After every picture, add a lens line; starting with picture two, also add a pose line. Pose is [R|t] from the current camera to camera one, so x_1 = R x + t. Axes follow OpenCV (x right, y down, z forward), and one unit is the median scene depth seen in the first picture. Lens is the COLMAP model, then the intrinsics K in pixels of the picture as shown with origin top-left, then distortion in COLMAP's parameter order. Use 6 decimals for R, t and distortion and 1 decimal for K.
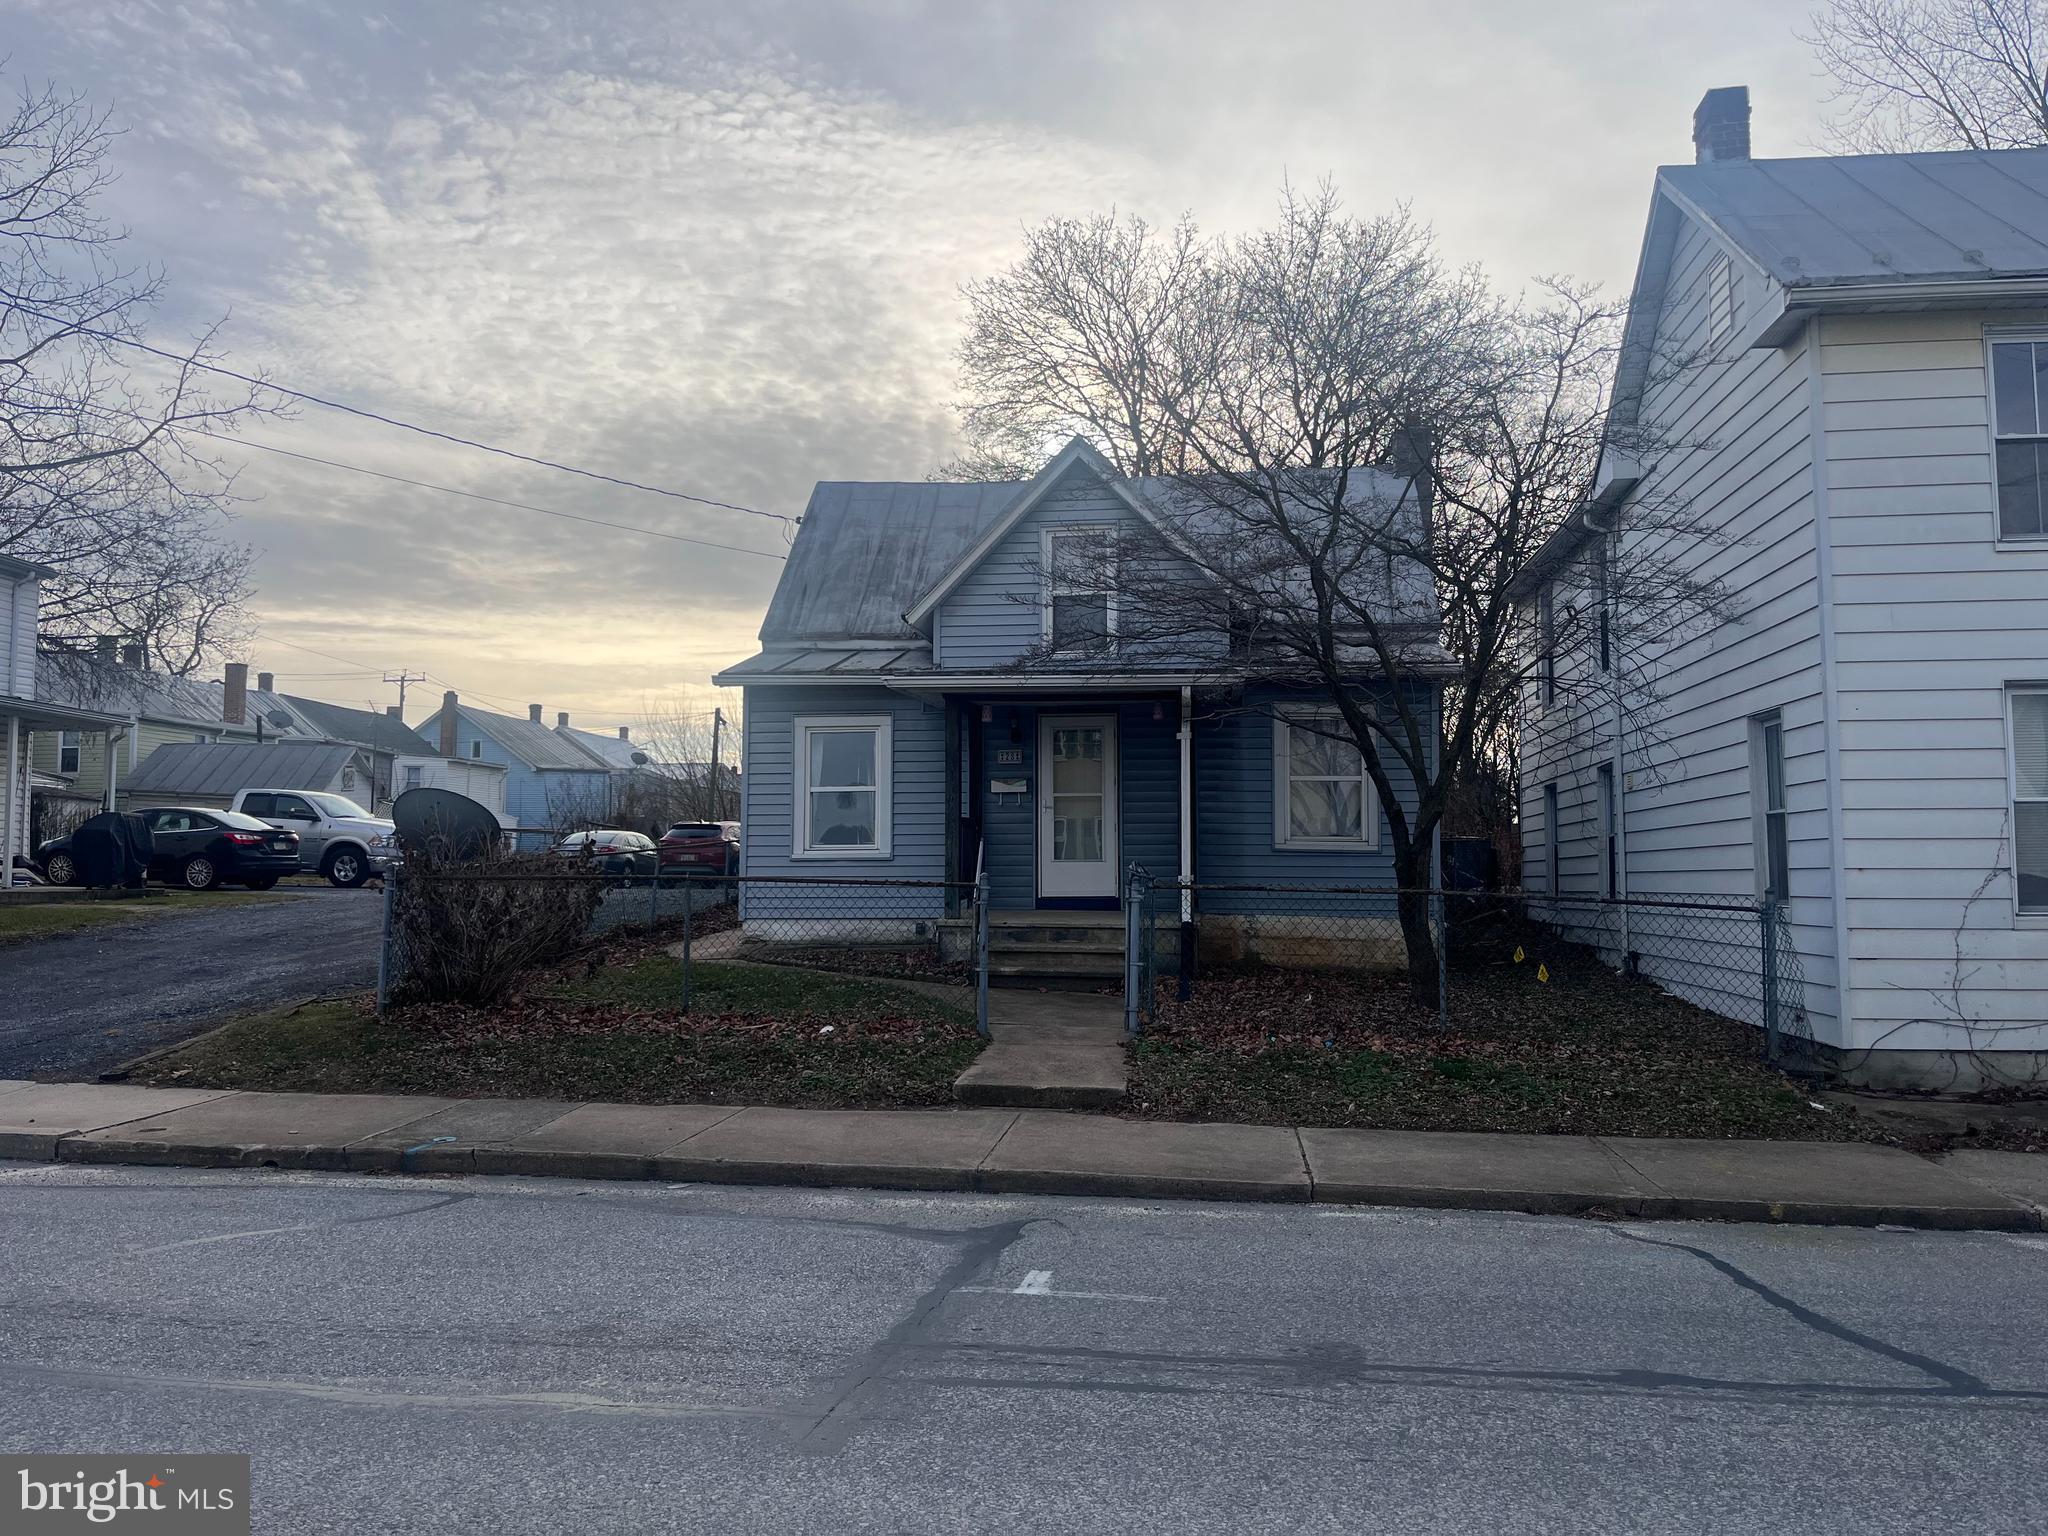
lens RADIAL K [[1550.9, 0, 1021.8], [0, 1550.9, 769.0], [0, 0, 1]] dist [0.042974, 0.001546]
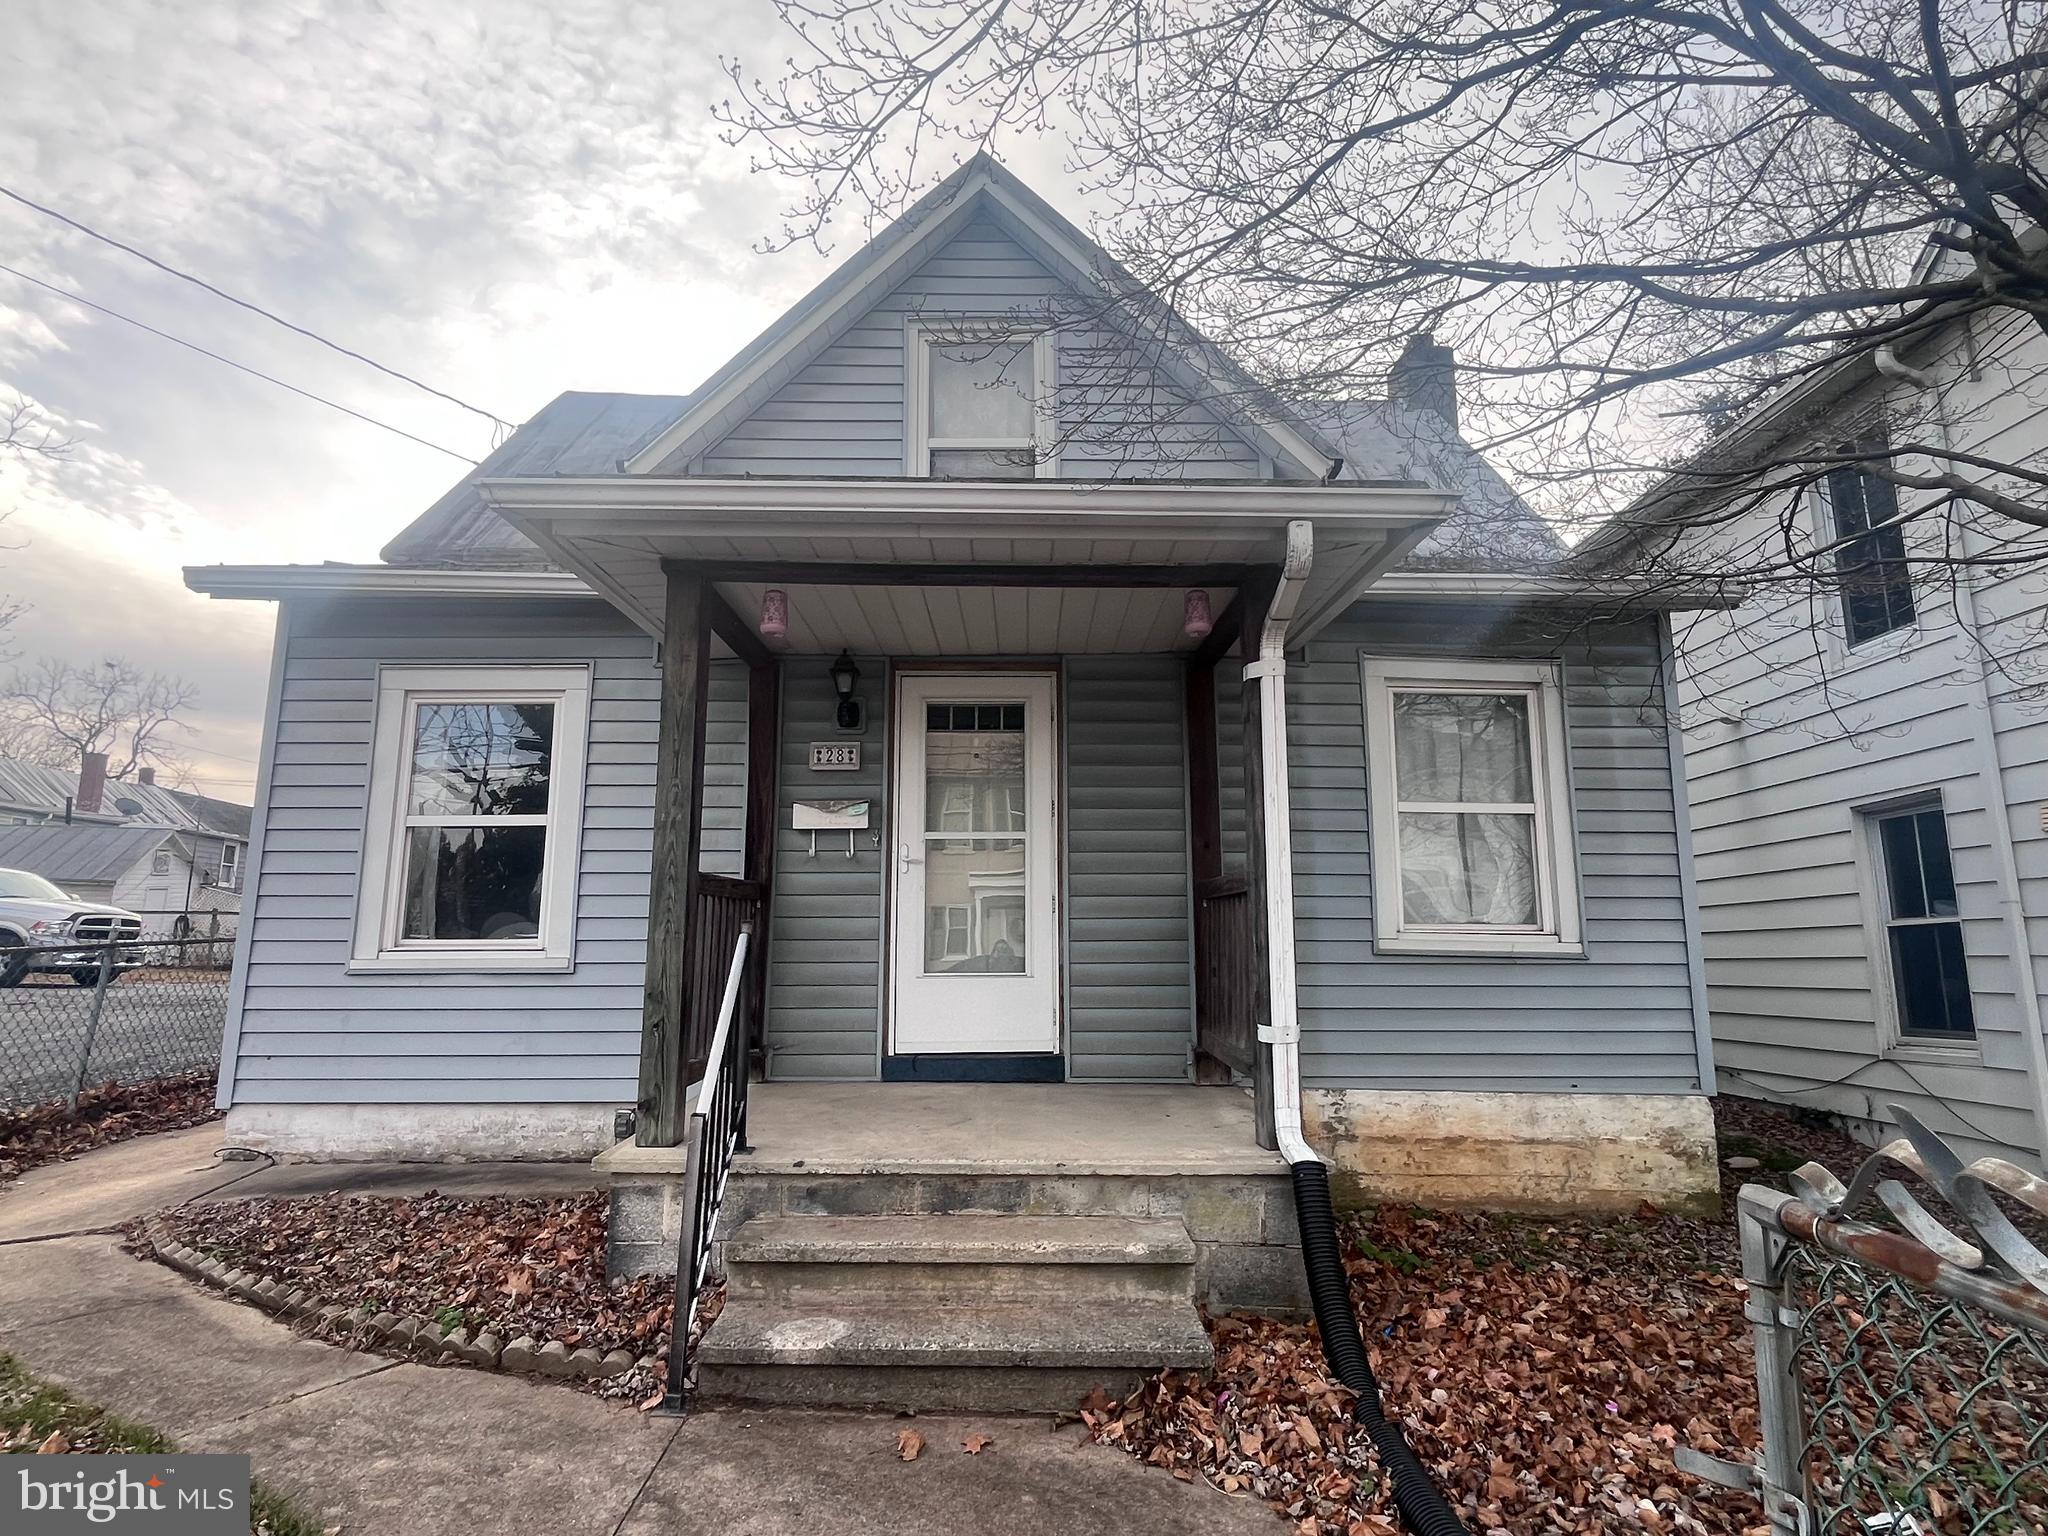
lens RADIAL K [[1086.6, 0, 1013.5], [0, 1086.6, 765.4], [0, 0, 1]] dist [0.000600, -0.000579]
pose [[0.990760, 0.023260, 0.133616, 0.002353], [-0.009308, 0.994522, -0.104108, 0.029828], [-0.135306, 0.101903, 0.985550, 0.661841]]
